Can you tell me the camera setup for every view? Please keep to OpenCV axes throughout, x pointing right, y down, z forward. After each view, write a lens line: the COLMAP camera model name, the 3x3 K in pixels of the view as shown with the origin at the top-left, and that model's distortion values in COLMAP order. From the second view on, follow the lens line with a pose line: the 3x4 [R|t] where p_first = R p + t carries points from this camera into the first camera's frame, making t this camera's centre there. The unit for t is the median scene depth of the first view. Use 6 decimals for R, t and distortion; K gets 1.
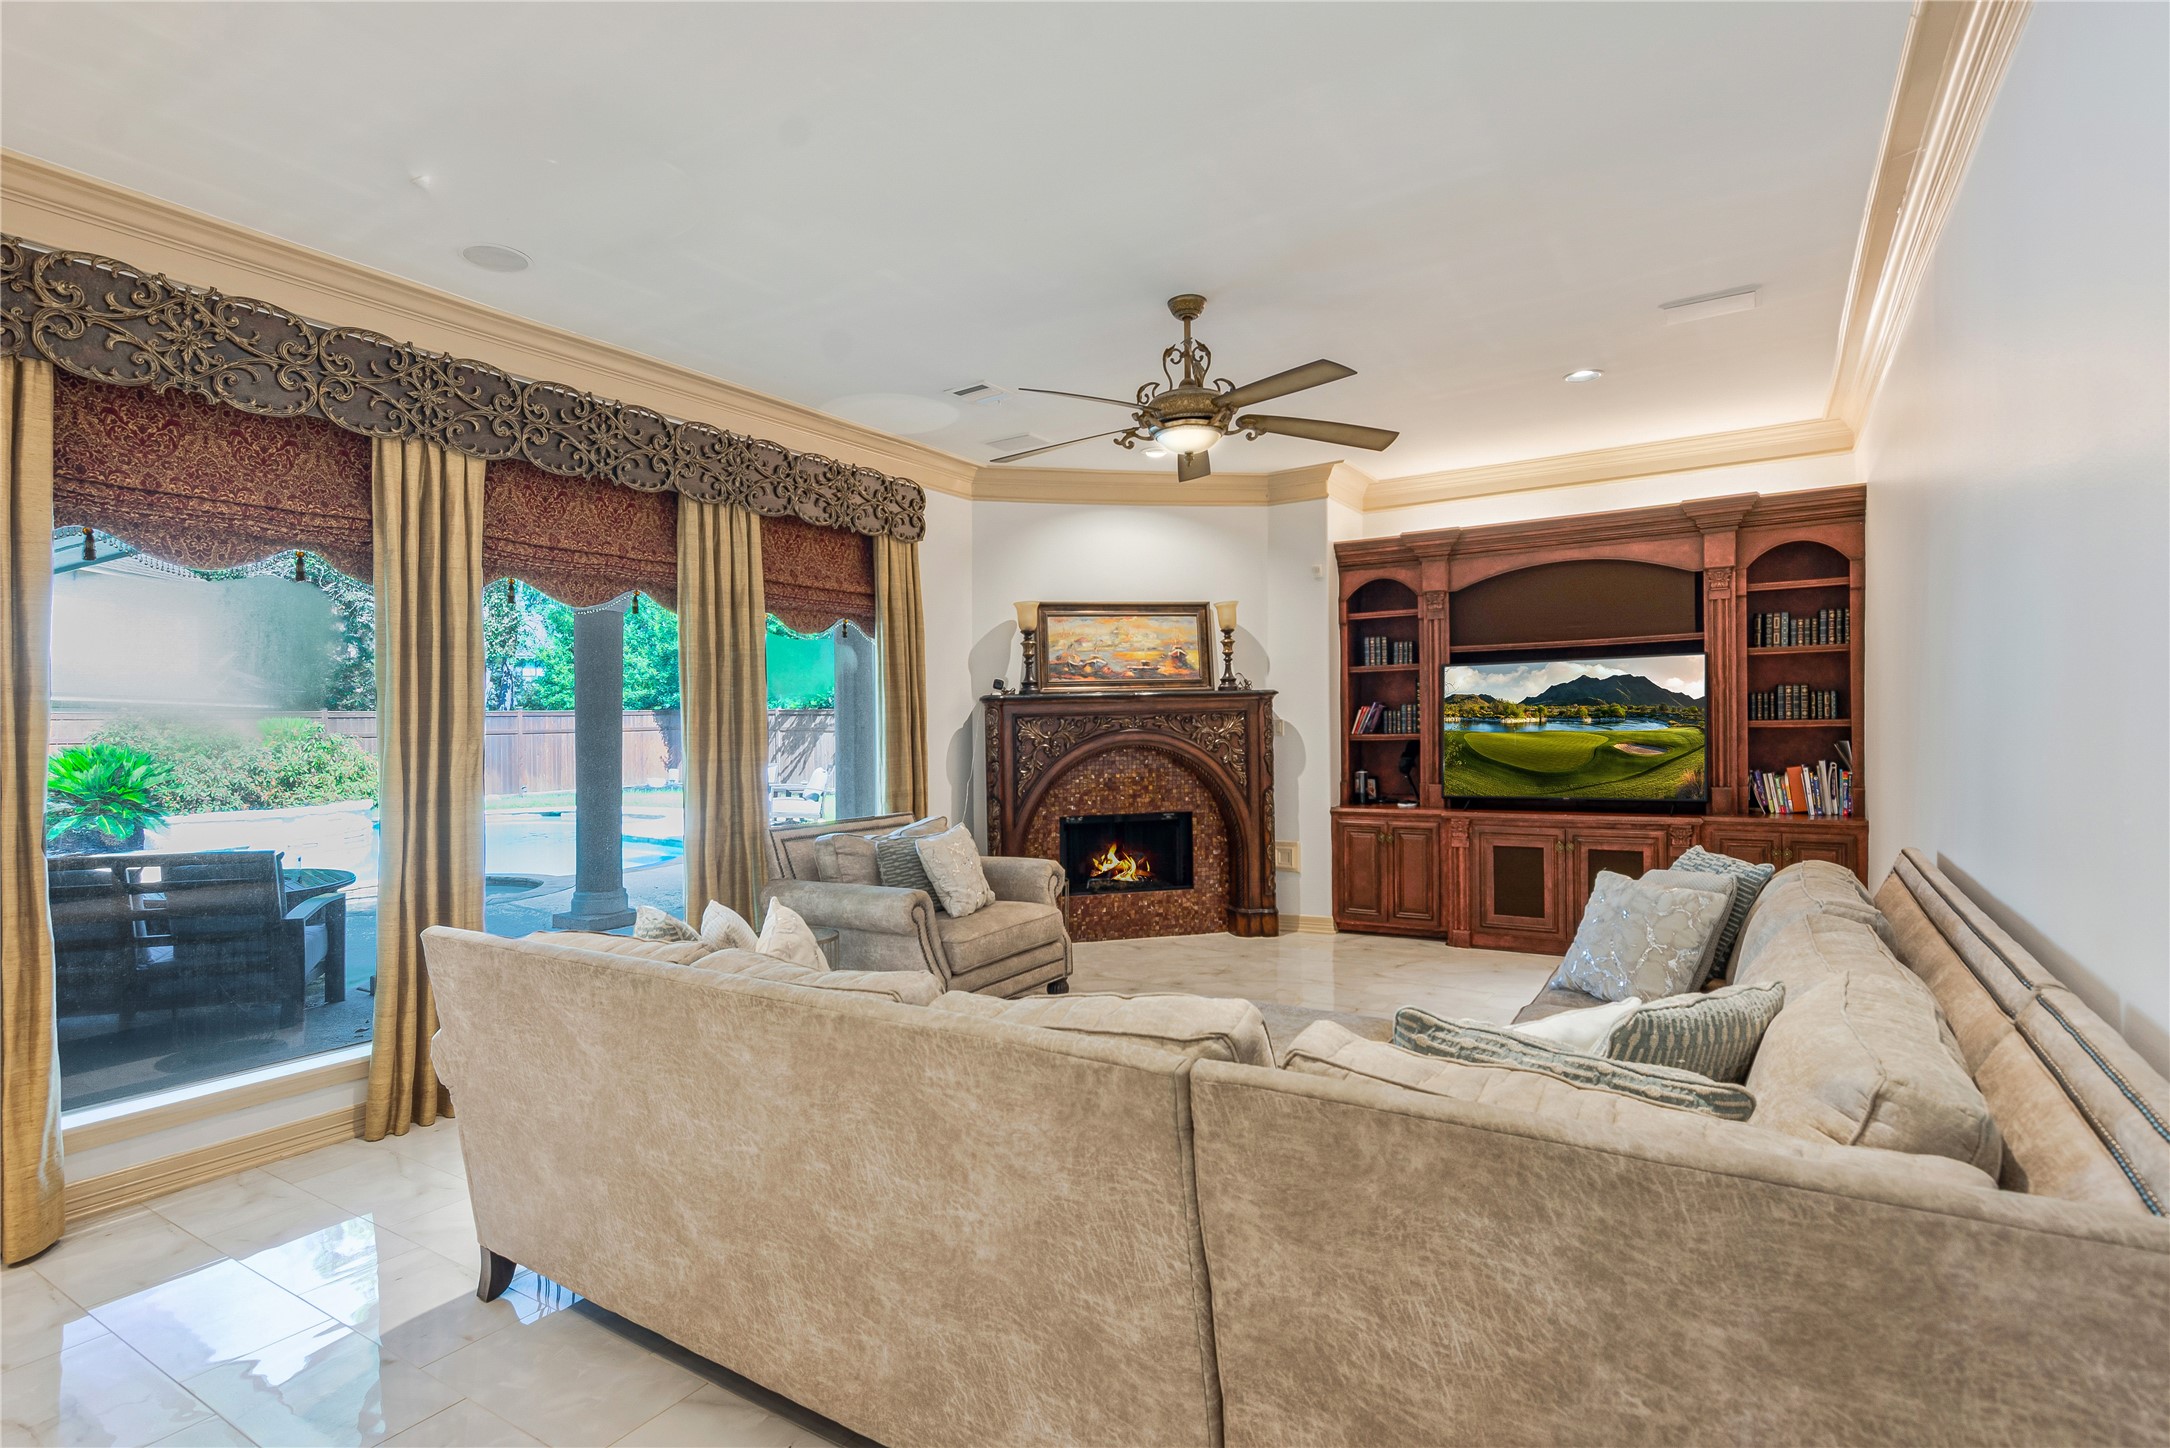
lens RADIAL K [[1076.5, 0, 1095.8], [0, 1076.5, 723.4], [0, 0, 1]] dist [0.001306, 0.000040]
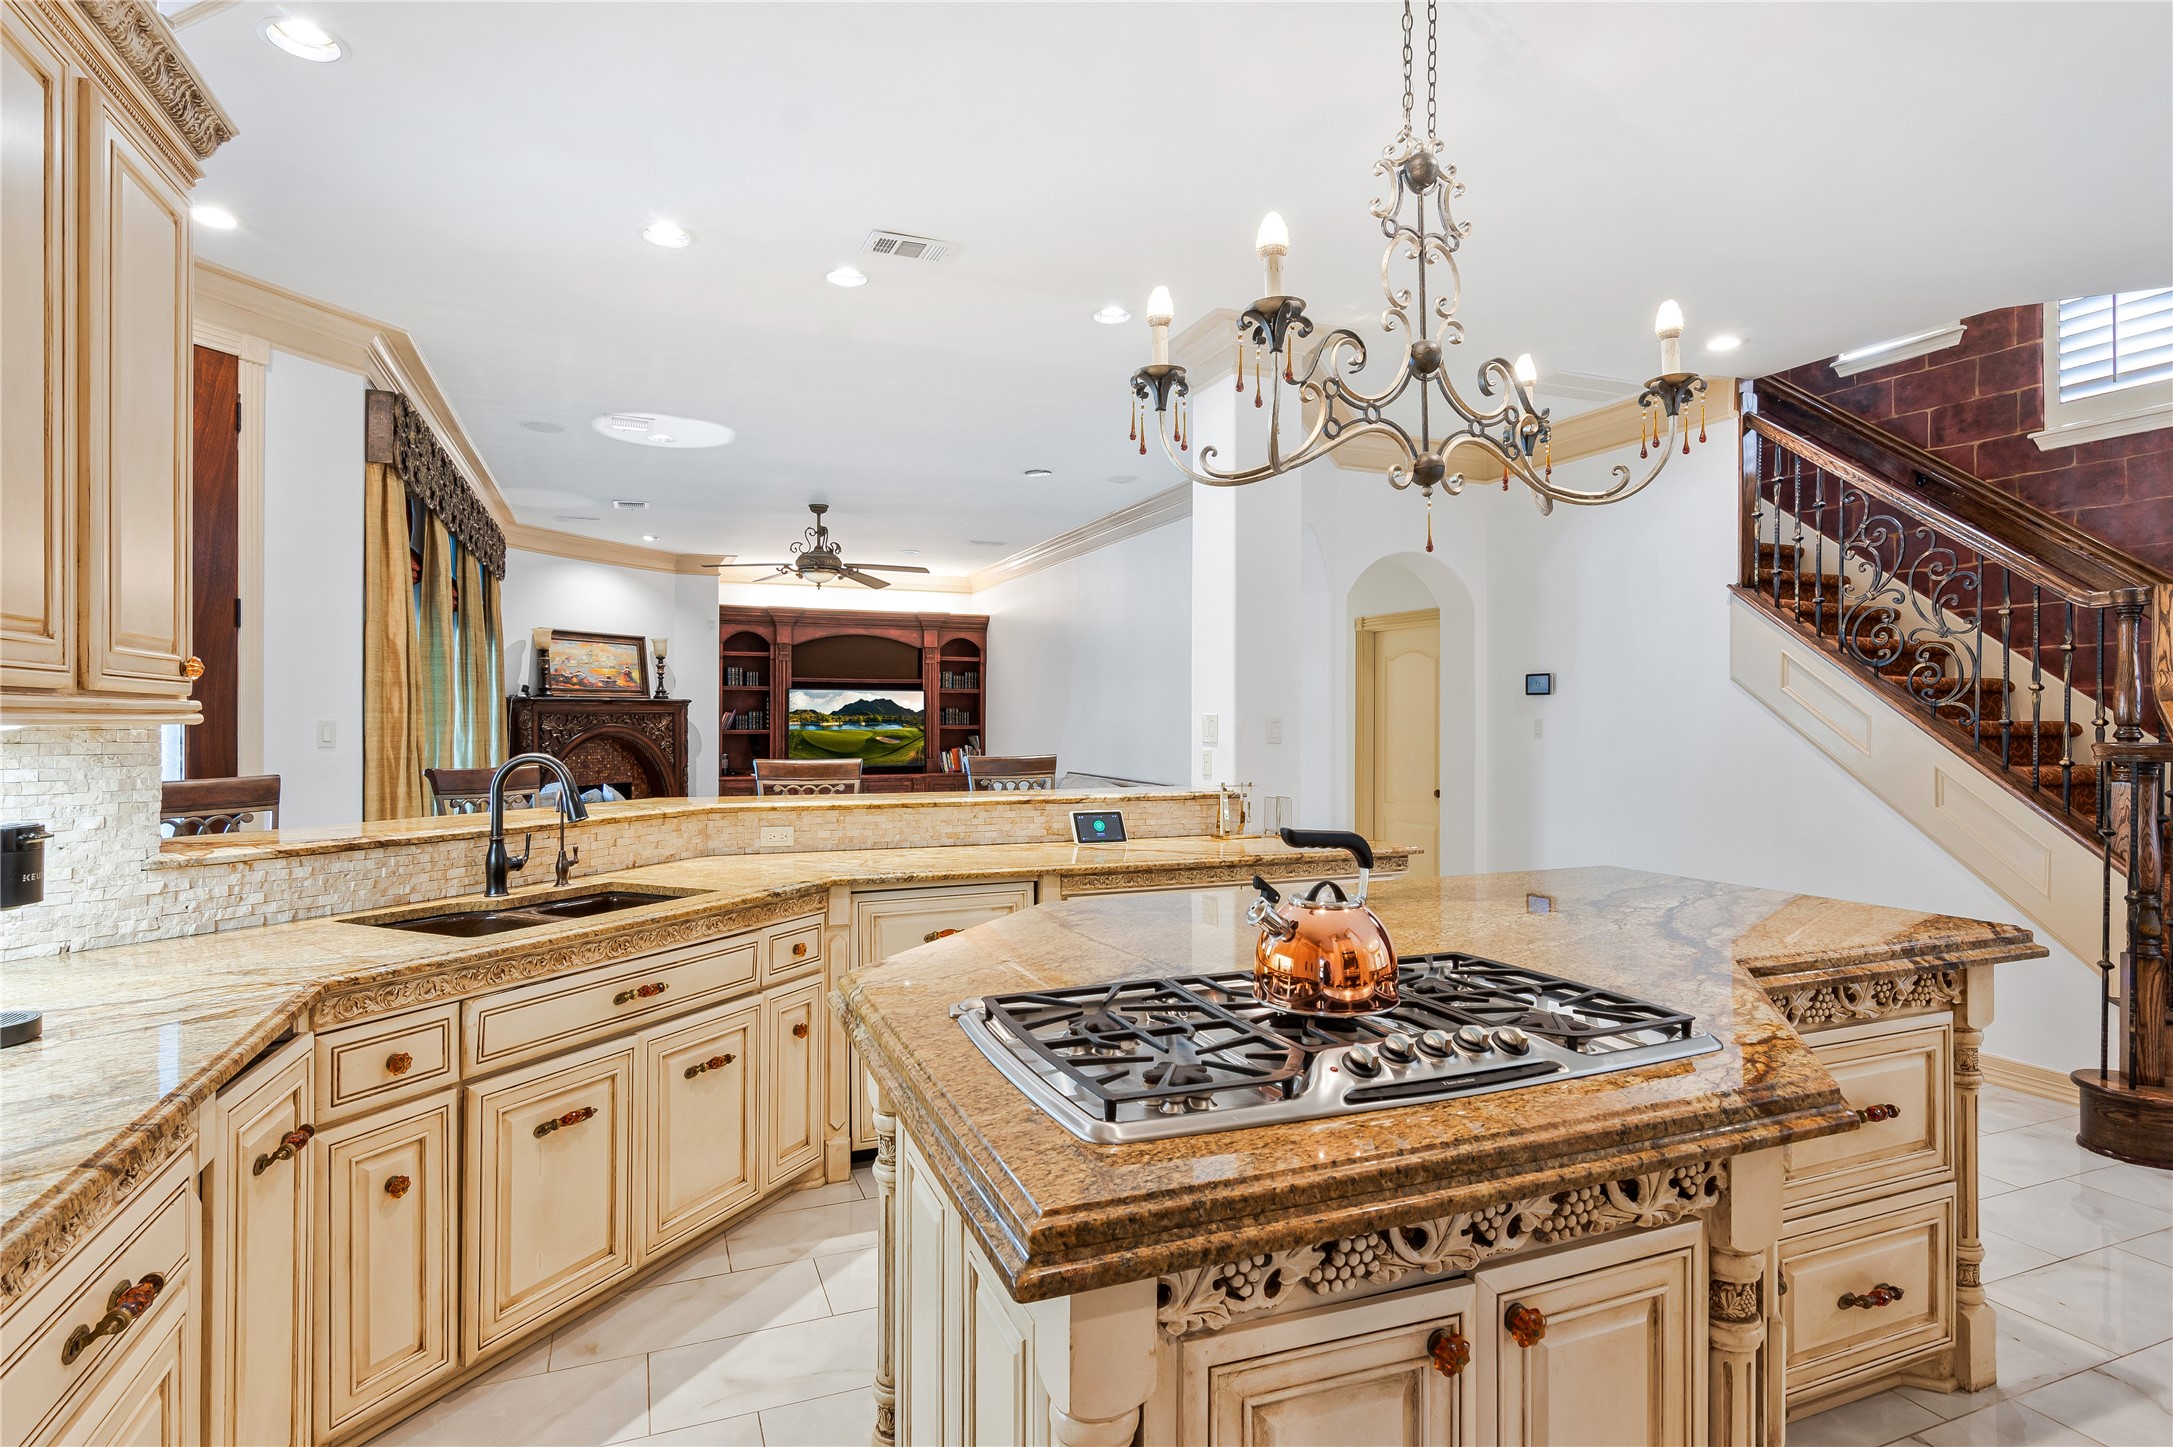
lens RADIAL K [[1072.1, 0, 1085.5], [0, 1072.1, 730.5], [0, 0, 1]] dist [-0.000247, -0.000396]
pose [[0.584858, 0.013036, 0.811031, -0.775458], [-0.015081, 0.999873, -0.005196, 0.012282], [-0.810996, -0.009192, 0.584980, -0.347975]]
